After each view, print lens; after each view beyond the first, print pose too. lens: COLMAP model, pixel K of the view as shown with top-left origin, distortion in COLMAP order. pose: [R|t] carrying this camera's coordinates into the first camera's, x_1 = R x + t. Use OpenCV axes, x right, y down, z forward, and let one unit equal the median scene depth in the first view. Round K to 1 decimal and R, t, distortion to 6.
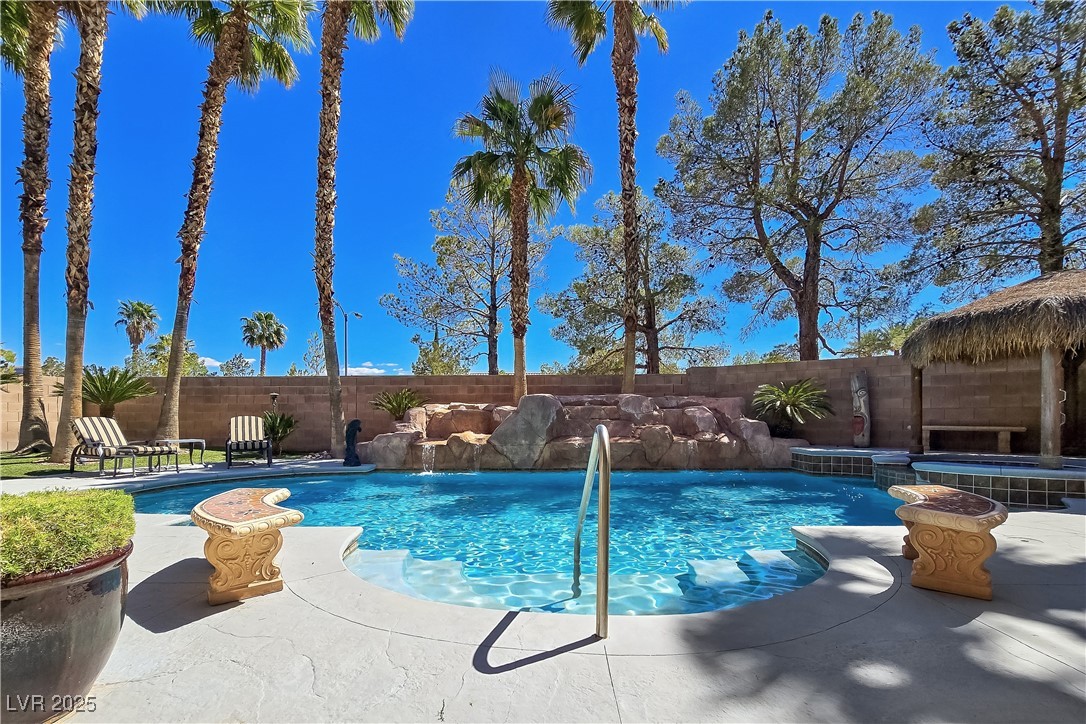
lens RADIAL K [[490.0, 0, 537.6], [0, 490.0, 421.7], [0, 0, 1]] dist [-0.005067, -0.000404]
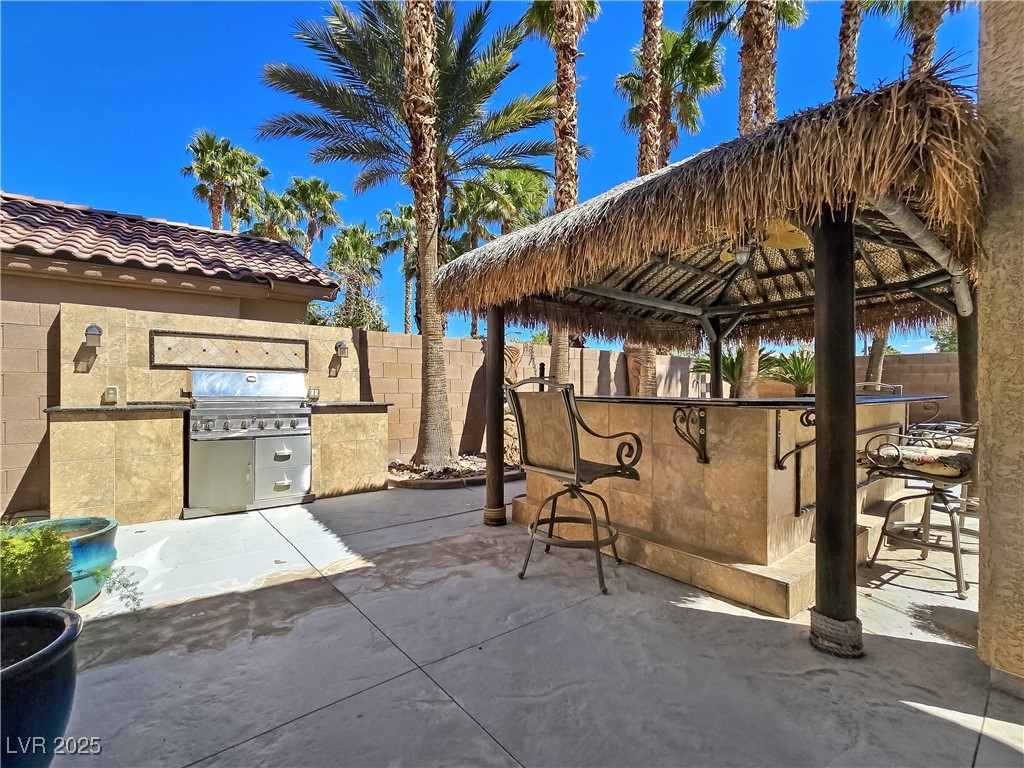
lens RADIAL K [[460.0, 0, 511.9], [0, 460.0, 393.8], [0, 0, 1]] dist [-0.002660, -0.000866]
pose [[0.653122, 0.014750, -0.757109, -0.541783], [-0.013458, 0.999878, 0.007869, -0.016740], [0.757133, 0.005050, 0.653241, -0.164596]]
